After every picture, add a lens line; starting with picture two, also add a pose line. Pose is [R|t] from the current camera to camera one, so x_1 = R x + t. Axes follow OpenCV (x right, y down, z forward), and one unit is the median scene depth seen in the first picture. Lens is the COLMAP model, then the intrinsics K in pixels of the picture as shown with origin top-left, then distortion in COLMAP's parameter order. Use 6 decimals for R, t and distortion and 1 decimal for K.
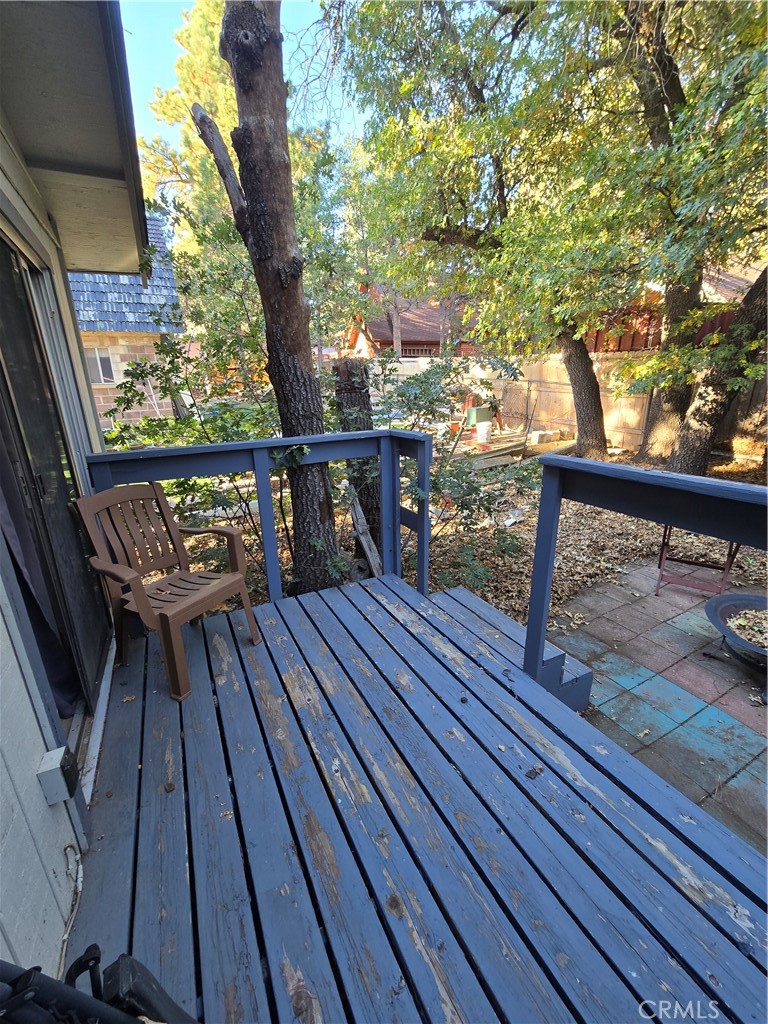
lens RADIAL K [[411.3, 0, 382.9], [0, 411.3, 512.4], [0, 0, 1]] dist [-0.003177, -0.000450]
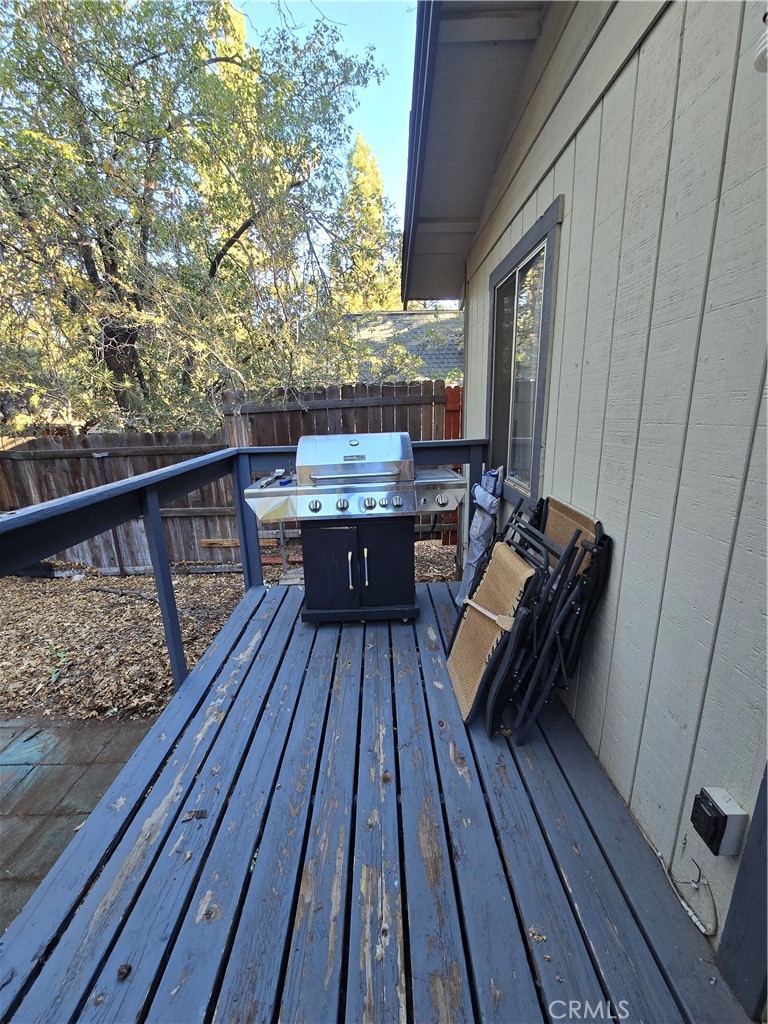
lens RADIAL K [[411.3, 0, 382.9], [0, 411.3, 512.7], [0, 0, 1]] dist [-0.003177, -0.000450]
pose [[-0.888067, -0.051520, 0.456818, -0.393098], [0.191632, 0.861761, 0.469729, -0.309733], [-0.417869, 0.504692, -0.755428, 1.177372]]
